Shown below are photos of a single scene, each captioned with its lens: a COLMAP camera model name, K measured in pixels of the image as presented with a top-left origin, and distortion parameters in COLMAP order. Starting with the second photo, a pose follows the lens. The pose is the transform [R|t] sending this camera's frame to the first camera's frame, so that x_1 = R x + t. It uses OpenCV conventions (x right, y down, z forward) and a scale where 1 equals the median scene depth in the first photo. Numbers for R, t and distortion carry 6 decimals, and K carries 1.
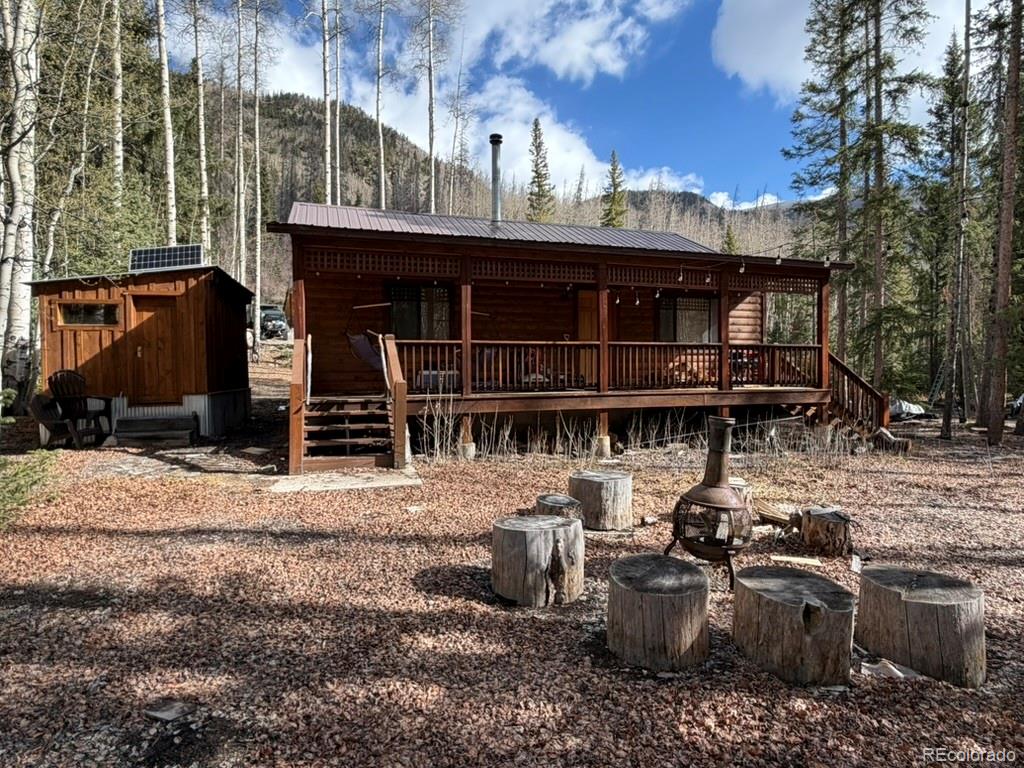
lens RADIAL K [[552.2, 0, 518.7], [0, 552.2, 380.6], [0, 0, 1]] dist [-0.002535, 0.004035]
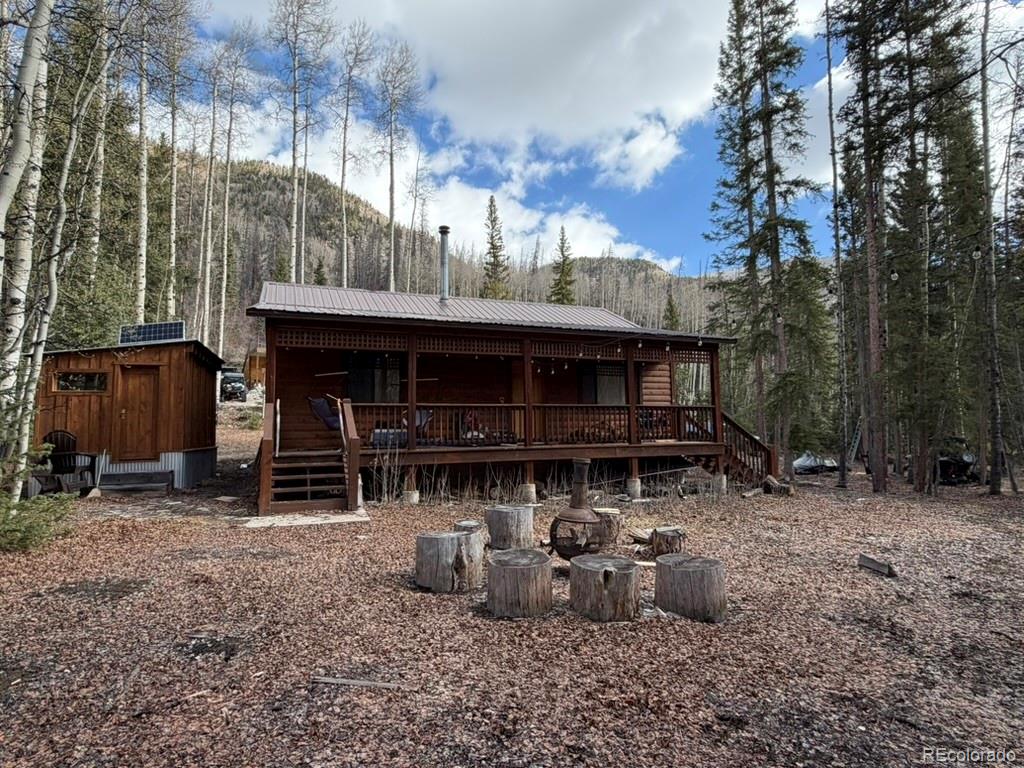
lens RADIAL K [[552.2, 0, 516.7], [0, 552.2, 381.7], [0, 0, 1]] dist [-0.002535, 0.004035]
pose [[0.997775, -0.000589, 0.066675, 0.040342], [0.007711, 0.994271, -0.106610, 0.007535], [-0.066230, 0.106887, 0.992063, -0.161370]]
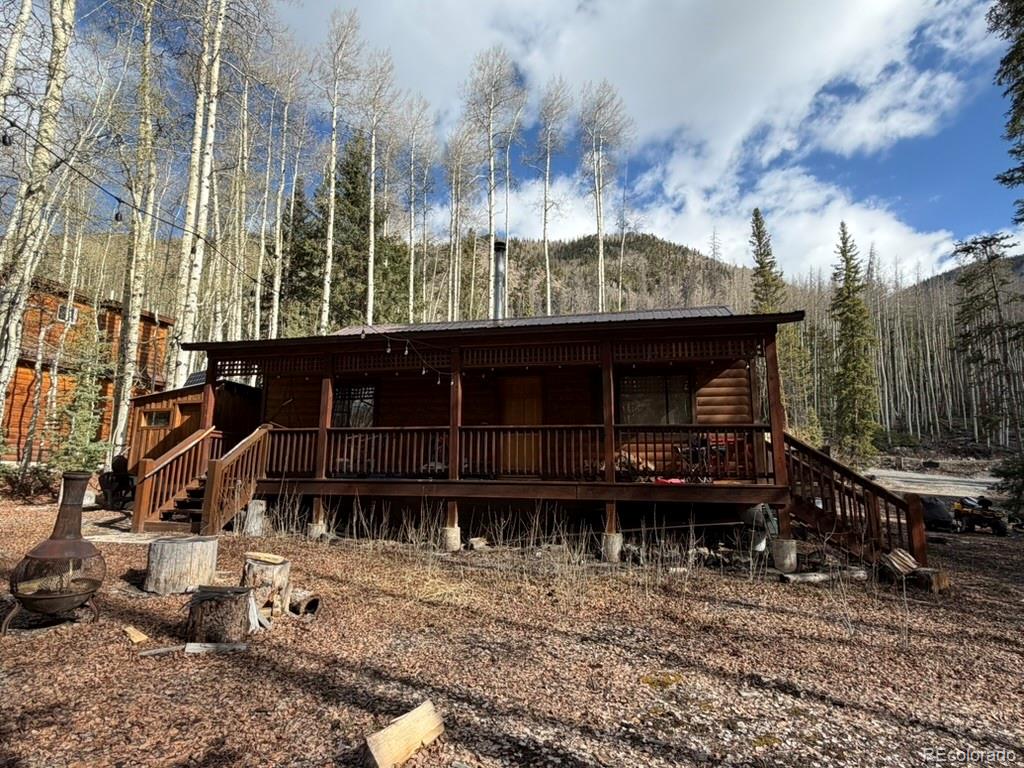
lens RADIAL K [[552.2, 0, 510.3], [0, 552.2, 389.6], [0, 0, 1]] dist [-0.002535, 0.004035]
pose [[0.854805, -0.067284, -0.514569, 0.635439], [-0.027621, 0.984255, -0.174584, 0.027555], [0.518214, 0.163448, 0.839488, 0.199028]]
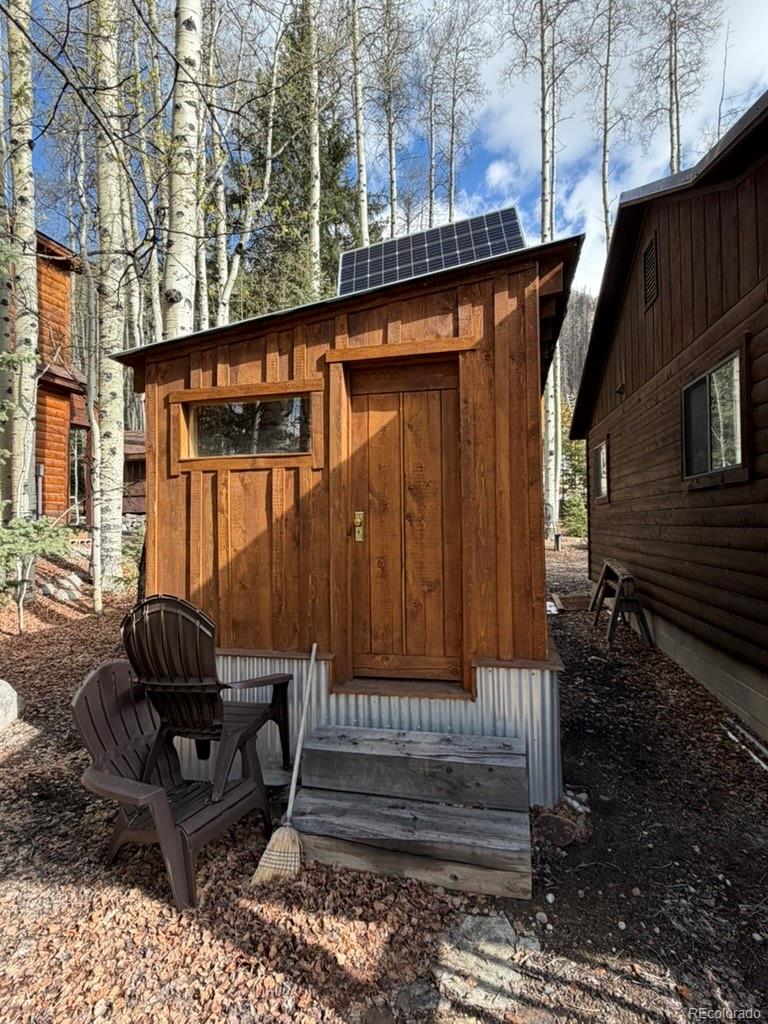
lens RADIAL K [[552.2, 0, 380.9], [0, 552.2, 517.2], [0, 0, 1]] dist [-0.002535, 0.004035]
pose [[0.874936, -0.003652, -0.484225, -0.424636], [-0.009418, 0.999654, -0.024556, -0.041969], [0.484147, 0.026046, 0.874599, 0.589153]]
